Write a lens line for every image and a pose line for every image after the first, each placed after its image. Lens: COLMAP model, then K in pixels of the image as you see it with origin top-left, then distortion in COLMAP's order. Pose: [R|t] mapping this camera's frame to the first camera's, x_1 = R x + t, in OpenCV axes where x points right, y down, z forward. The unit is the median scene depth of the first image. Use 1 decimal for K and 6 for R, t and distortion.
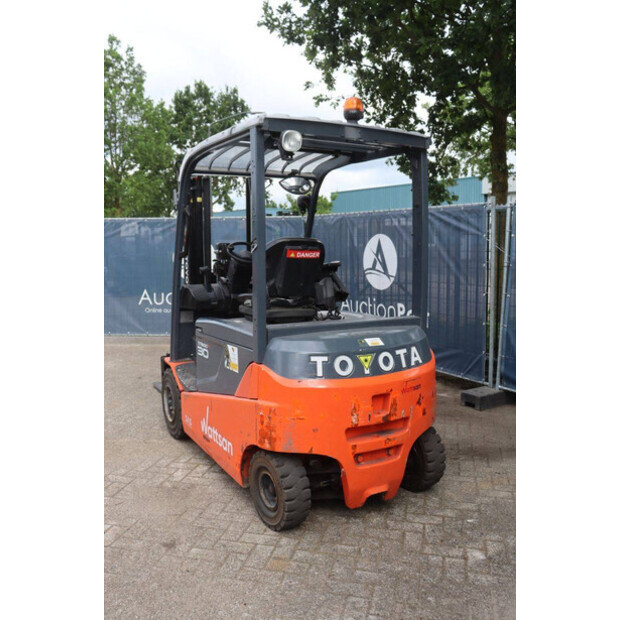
lens RADIAL K [[566.4, 0, 310.0], [0, 566.4, 310.0], [0, 0, 1]] dist [-0.164636, 0.251371]
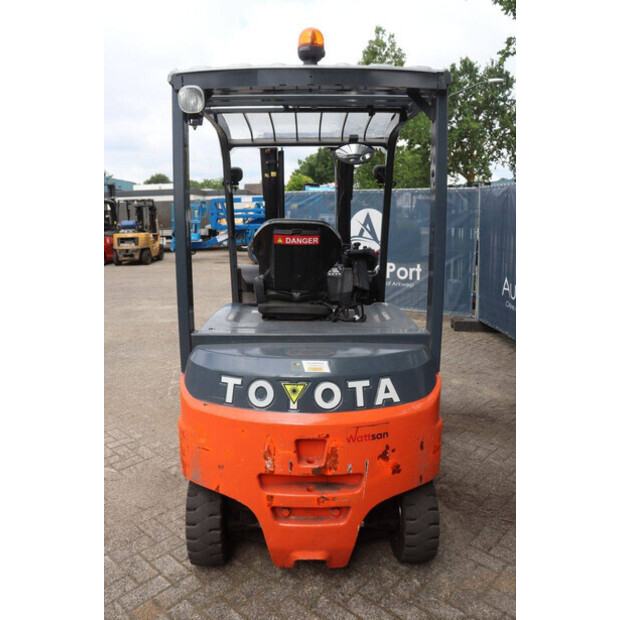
lens RADIAL K [[505.8, 0, 310.0], [0, 505.8, 310.0], [0, 0, 1]] dist [-0.187858, 0.181390]
pose [[0.872574, 0.090269, -0.480069, 0.401677], [-0.052460, 0.994410, 0.091631, -0.073373], [0.485657, -0.054770, 0.872432, 0.418545]]
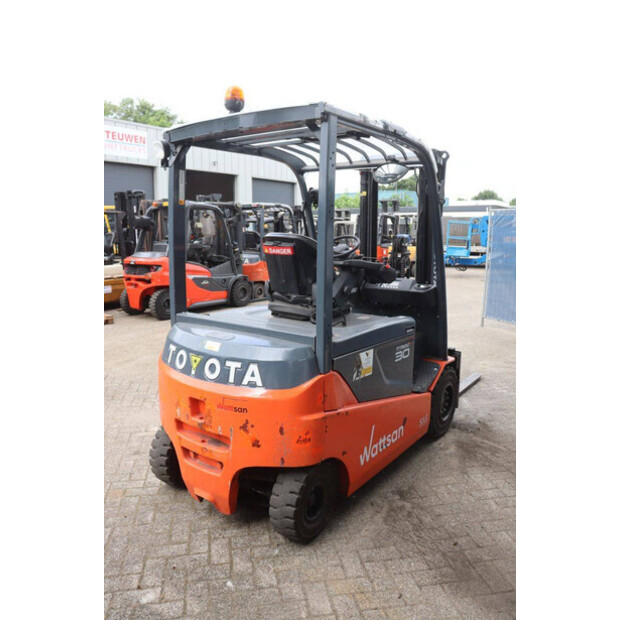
lens RADIAL K [[505.8, 0, 310.0], [0, 505.8, 310.0], [0, 0, 1]] dist [-0.187858, 0.181390]
pose [[0.413944, 0.146108, -0.898500, 0.903737], [-0.105653, 0.988076, 0.111999, -0.111549], [0.904150, 0.048568, 0.424445, 0.764222]]
